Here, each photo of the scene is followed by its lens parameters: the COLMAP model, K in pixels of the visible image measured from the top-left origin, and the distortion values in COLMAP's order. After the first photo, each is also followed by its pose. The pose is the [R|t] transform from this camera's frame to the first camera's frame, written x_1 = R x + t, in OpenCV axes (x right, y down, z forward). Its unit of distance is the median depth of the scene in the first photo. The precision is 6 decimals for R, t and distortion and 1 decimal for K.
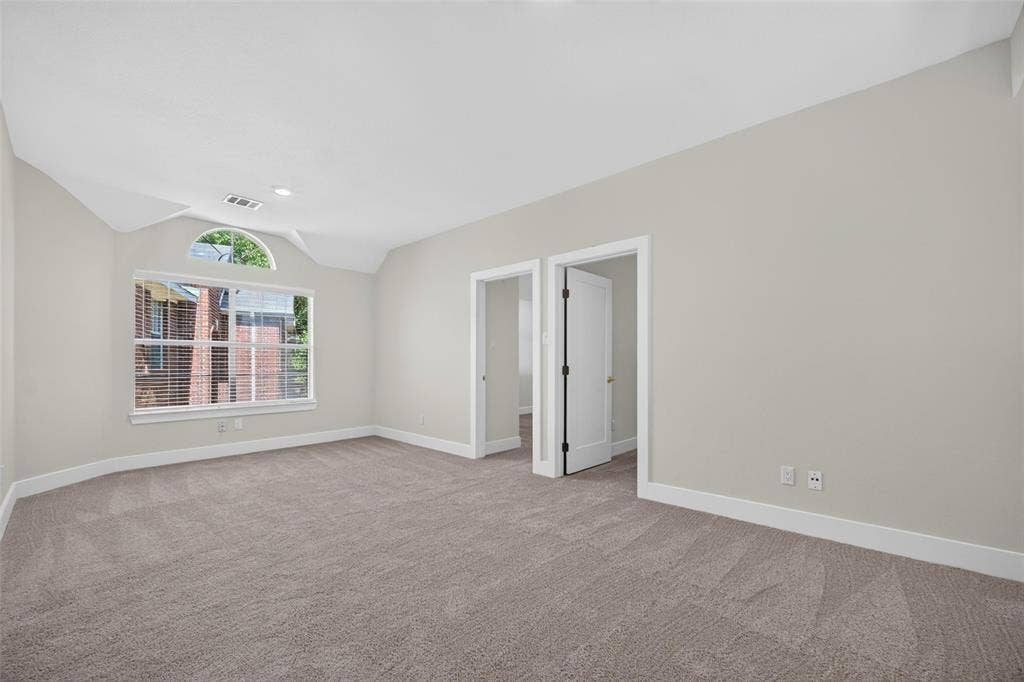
lens RADIAL K [[407.5, 0, 512.1], [0, 407.5, 353.9], [0, 0, 1]] dist [-0.000952, -0.000208]
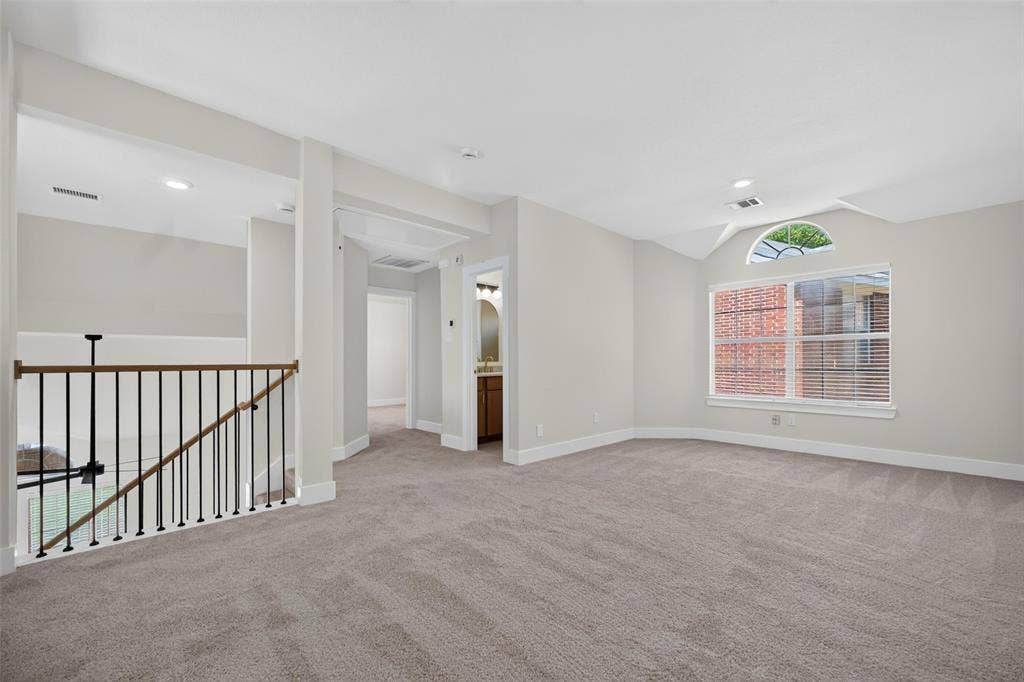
lens RADIAL K [[407.5, 0, 512.1], [0, 407.5, 353.9], [0, 0, 1]] dist [-0.000952, -0.000208]
pose [[-0.077267, -0.013752, -0.996916, 0.347755], [0.031071, 0.999386, -0.016194, 0.007508], [0.996526, -0.032226, -0.076792, 0.389565]]
